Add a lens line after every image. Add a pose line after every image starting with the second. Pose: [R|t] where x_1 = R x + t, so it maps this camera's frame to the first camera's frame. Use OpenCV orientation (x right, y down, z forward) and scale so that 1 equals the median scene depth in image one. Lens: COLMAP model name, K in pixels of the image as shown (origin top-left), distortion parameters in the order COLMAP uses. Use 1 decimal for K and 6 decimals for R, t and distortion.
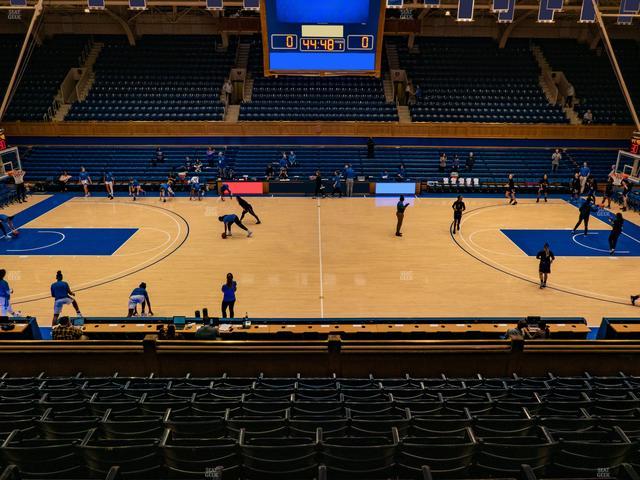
lens RADIAL K [[498.6, 0, 319.9], [0, 498.6, 251.7], [0, 0, 1]] dist [-0.050736, 0.049878]
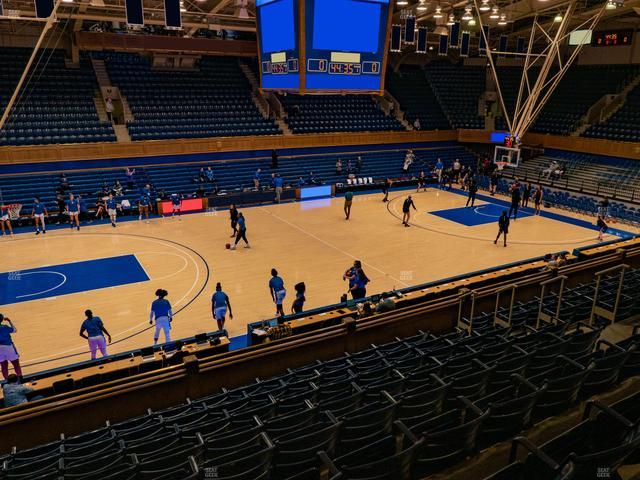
lens RADIAL K [[504.0, 0, 319.2], [0, 504.0, 244.4], [0, 0, 1]] dist [-0.033737, 0.039612]
pose [[0.870546, -0.142286, 0.471066, -0.390237], [0.164874, 0.986291, -0.006783, -0.000337], [-0.463643, 0.083572, 0.882072, -0.005079]]
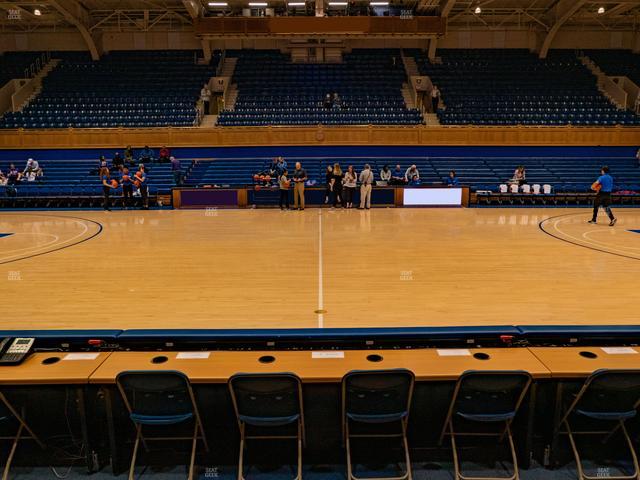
lens RADIAL K [[504.0, 0, 325.3], [0, 504.0, 245.7], [0, 0, 1]] dist [-0.033737, 0.039612]
pose [[0.999949, -0.010031, -0.000950, 0.004496], [0.009686, 0.982929, -0.183729, 0.062261], [0.002777, 0.183710, 0.982977, 0.324896]]
